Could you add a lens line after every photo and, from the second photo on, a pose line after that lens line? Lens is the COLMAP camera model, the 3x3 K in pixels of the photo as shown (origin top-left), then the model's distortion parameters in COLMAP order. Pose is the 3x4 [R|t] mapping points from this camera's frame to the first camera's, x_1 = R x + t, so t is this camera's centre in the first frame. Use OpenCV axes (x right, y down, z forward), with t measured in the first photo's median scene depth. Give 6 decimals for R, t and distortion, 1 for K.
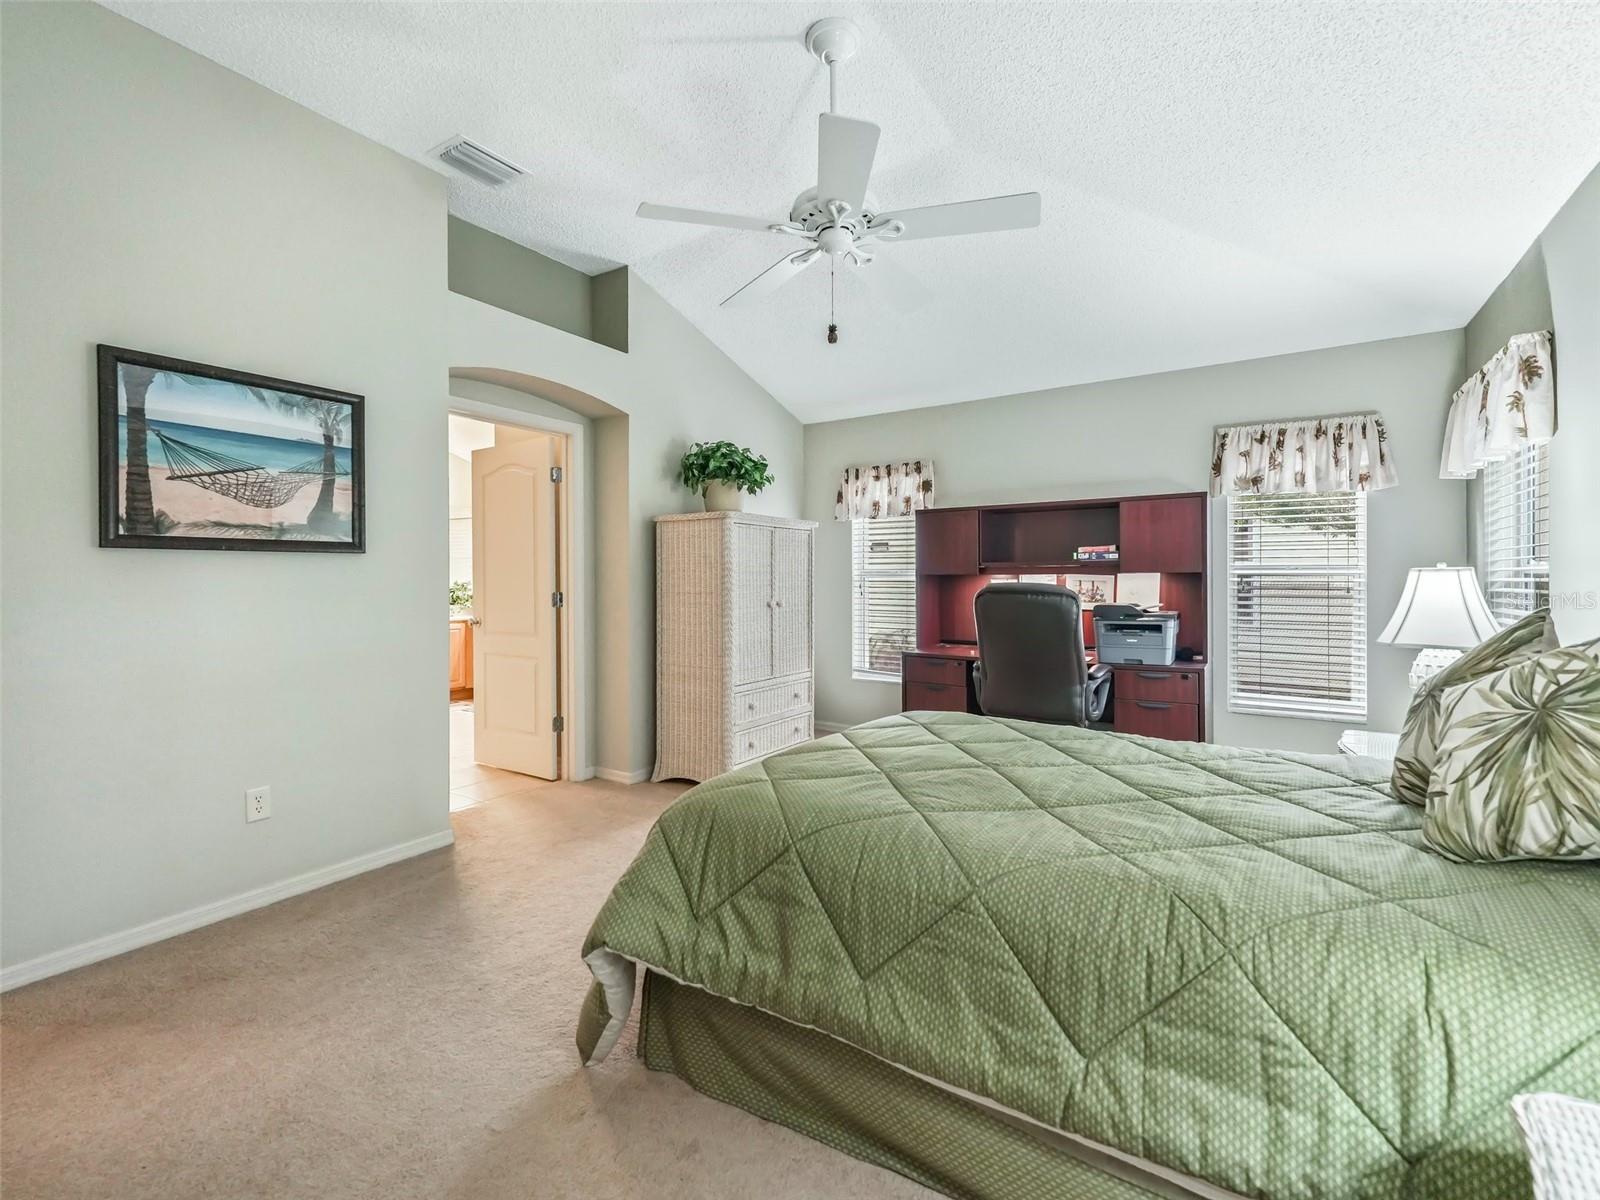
lens RADIAL K [[727.2, 0, 799.2], [0, 727.2, 584.4], [0, 0, 1]] dist [0.014579, -0.003324]
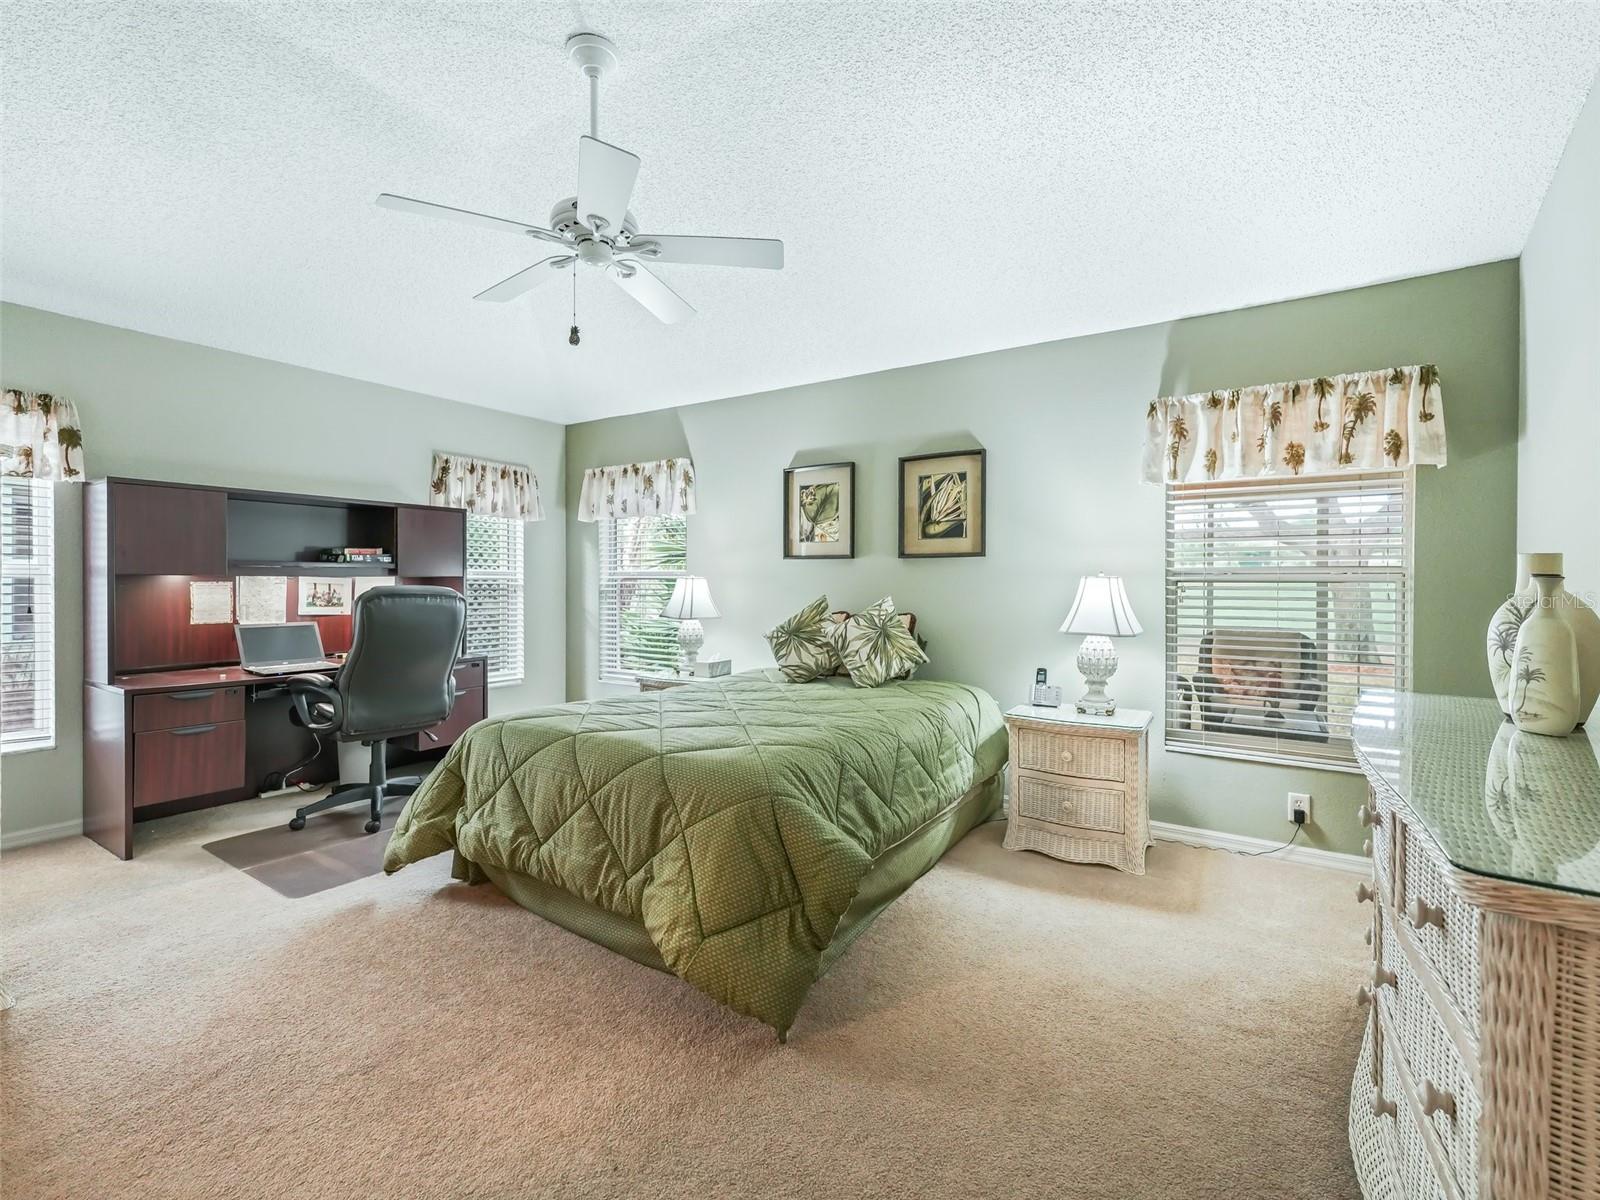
lens RADIAL K [[727.2, 0, 798.8], [0, 727.2, 597.3], [0, 0, 1]] dist [0.014579, -0.003324]
pose [[-0.008551, -0.018284, 0.999796, -0.643066], [0.004258, 0.999823, 0.018321, -0.002525], [-0.999954, 0.004414, -0.008472, 0.472990]]
